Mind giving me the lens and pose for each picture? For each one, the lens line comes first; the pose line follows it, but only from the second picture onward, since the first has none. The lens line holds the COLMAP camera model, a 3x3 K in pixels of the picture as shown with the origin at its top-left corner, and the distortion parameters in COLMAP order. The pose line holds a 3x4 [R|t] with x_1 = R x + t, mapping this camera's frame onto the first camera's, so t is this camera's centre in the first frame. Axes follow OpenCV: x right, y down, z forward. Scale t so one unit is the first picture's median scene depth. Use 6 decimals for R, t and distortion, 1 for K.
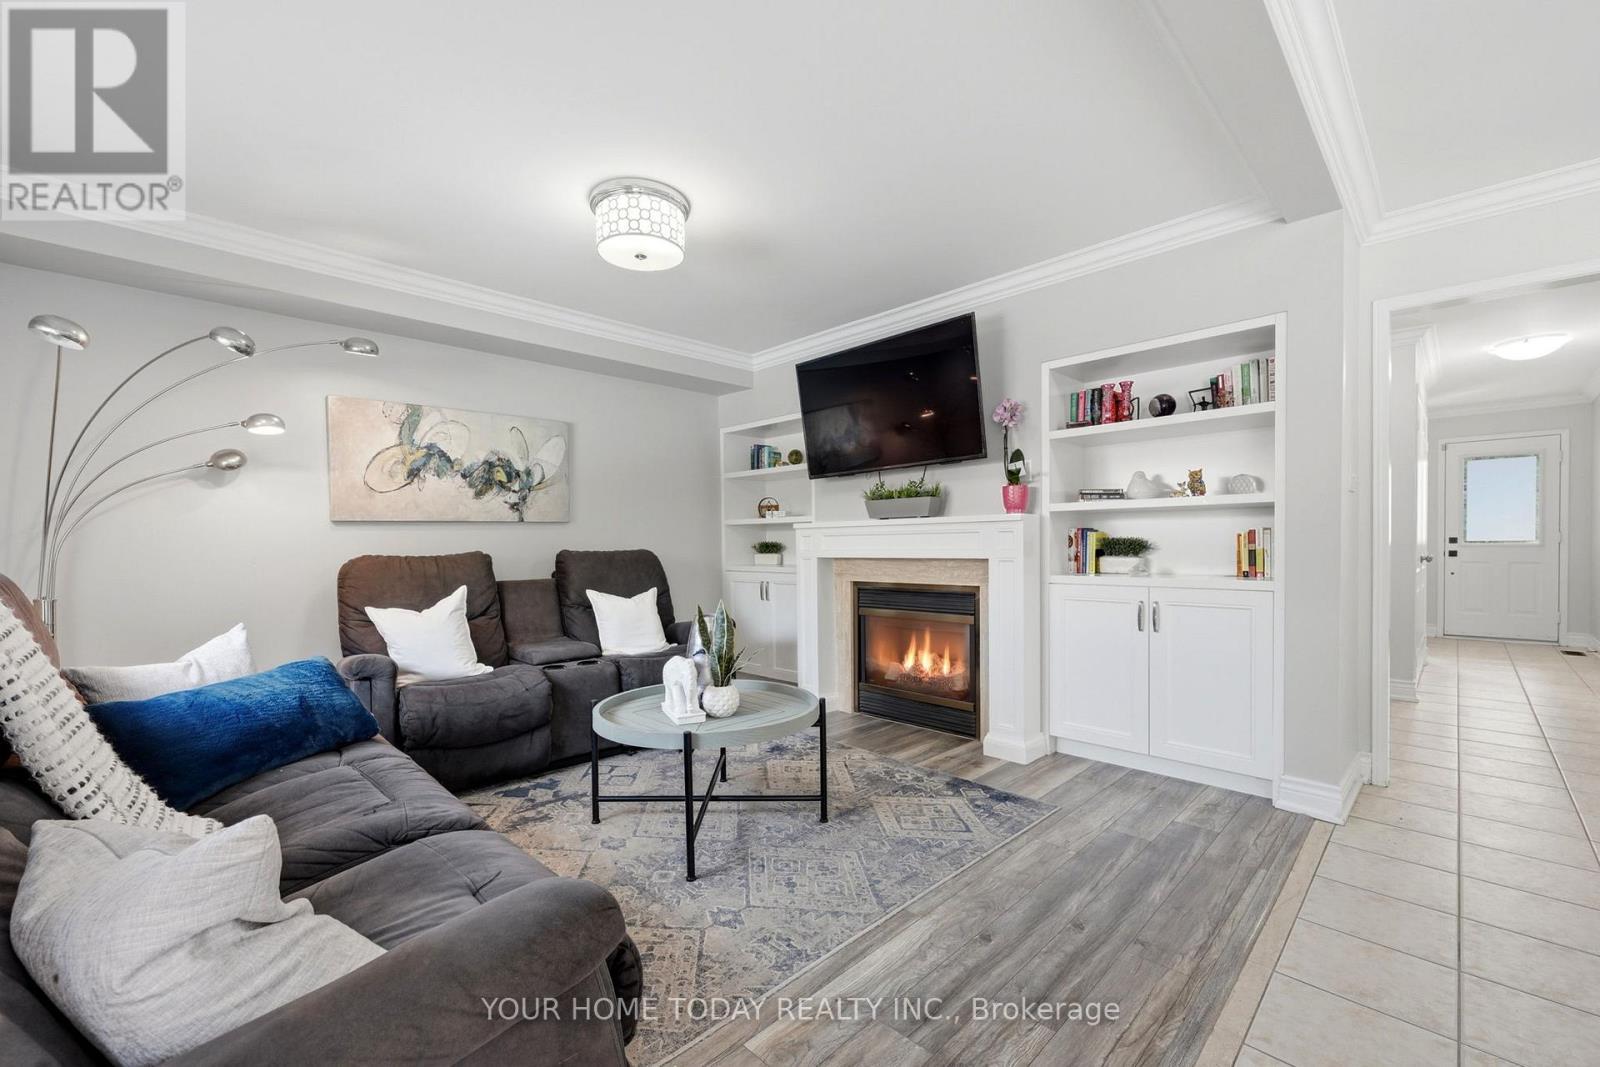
lens RADIAL K [[688.1, 0, 799.8], [0, 688.1, 541.4], [0, 0, 1]] dist [0.001282, -0.001145]
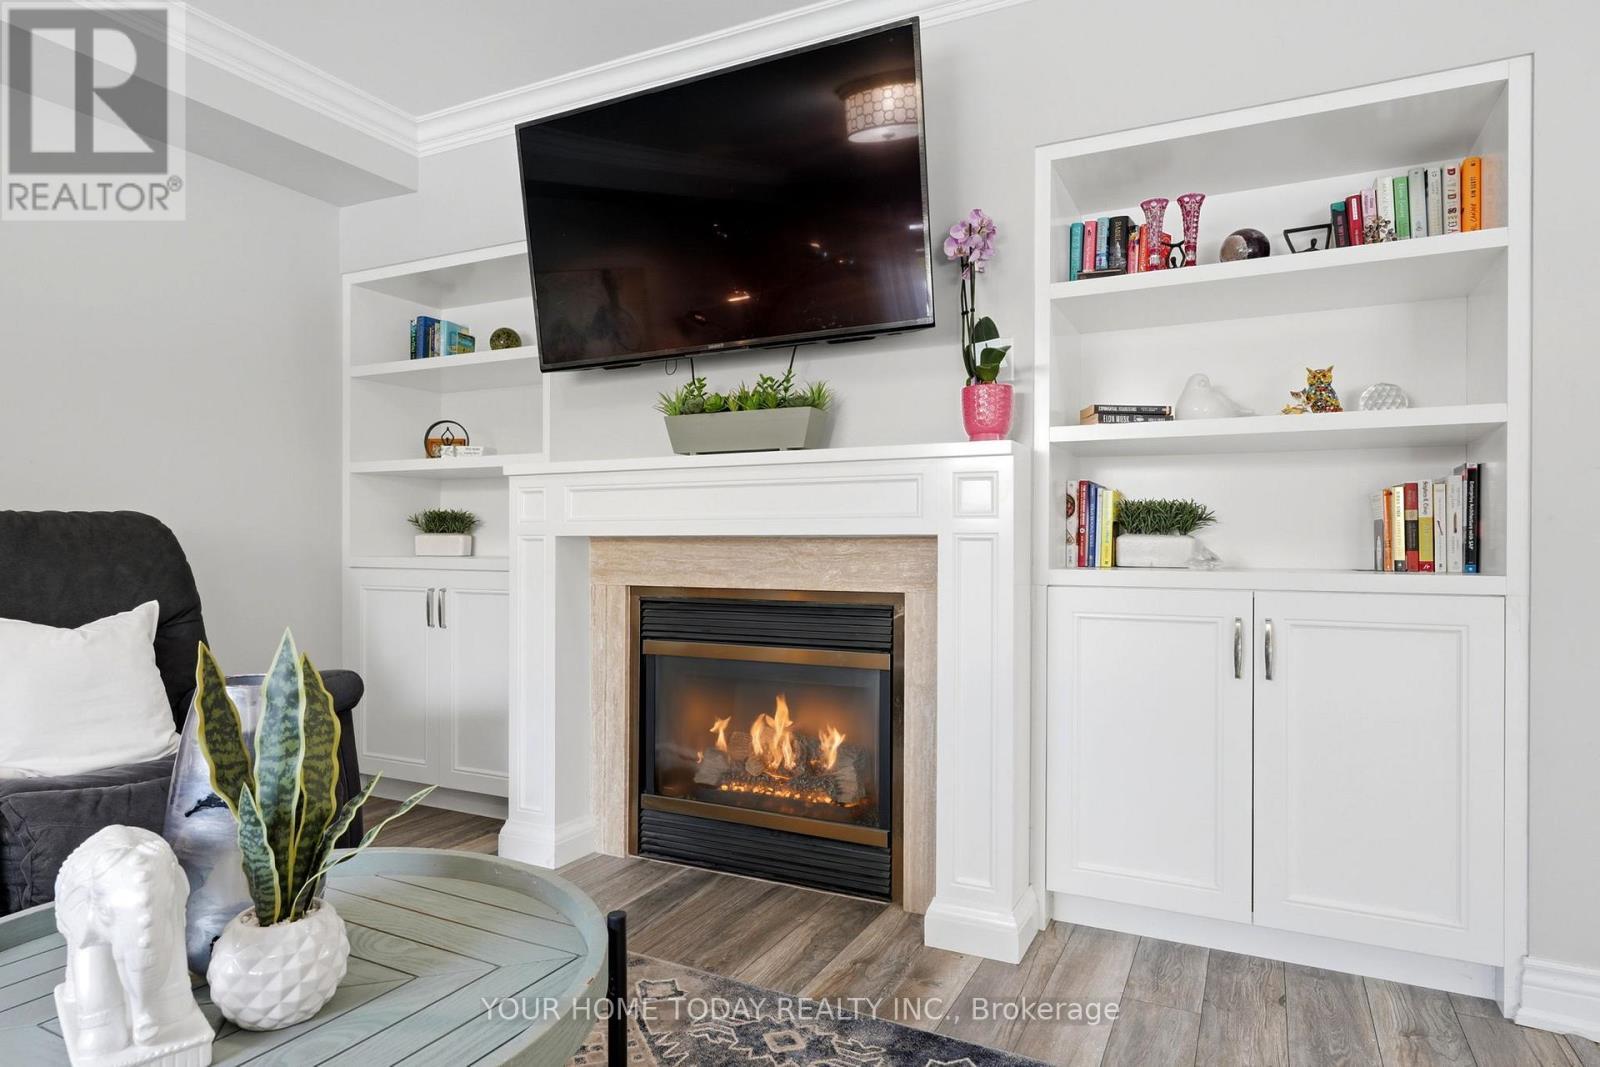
lens RADIAL K [[931.5, 0, 804.0], [0, 931.5, 535.3], [0, 0, 1]] dist [-0.007509, 0.001667]
pose [[0.947033, 0.014934, 0.320788, -0.022049], [-0.013112, 0.999883, -0.007840, 0.030806], [-0.320867, 0.003218, 0.947119, 0.398053]]
